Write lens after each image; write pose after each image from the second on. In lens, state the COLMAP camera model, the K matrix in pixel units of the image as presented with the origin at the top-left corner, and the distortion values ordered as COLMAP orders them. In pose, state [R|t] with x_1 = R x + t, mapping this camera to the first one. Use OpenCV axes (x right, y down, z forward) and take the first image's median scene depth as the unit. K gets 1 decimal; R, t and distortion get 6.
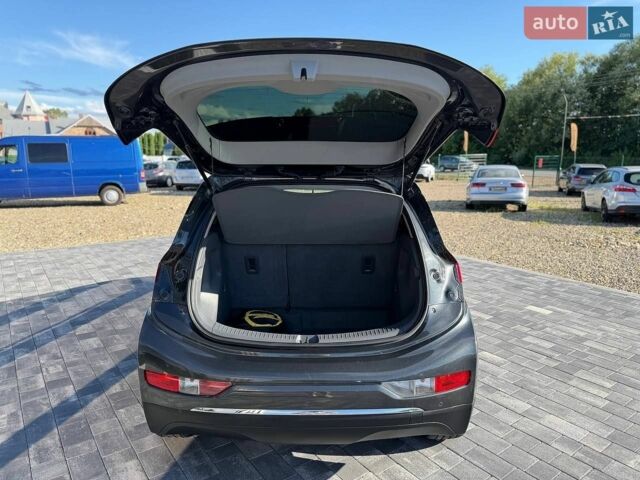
lens RADIAL K [[456.2, 0, 320.0], [0, 456.2, 240.0], [0, 0, 1]] dist [0.049511, -0.064783]
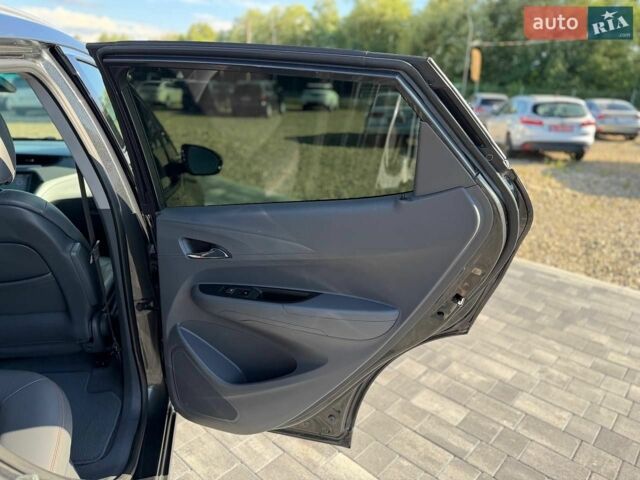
lens RADIAL K [[456.2, 0, 320.0], [0, 456.2, 240.0], [0, 0, 1]] dist [0.049511, -0.064783]
pose [[0.981116, -0.035648, 0.190109, 0.074617], [0.007102, 0.988847, 0.148768, -0.017821], [-0.193292, -0.144609, 0.970426, 0.164118]]
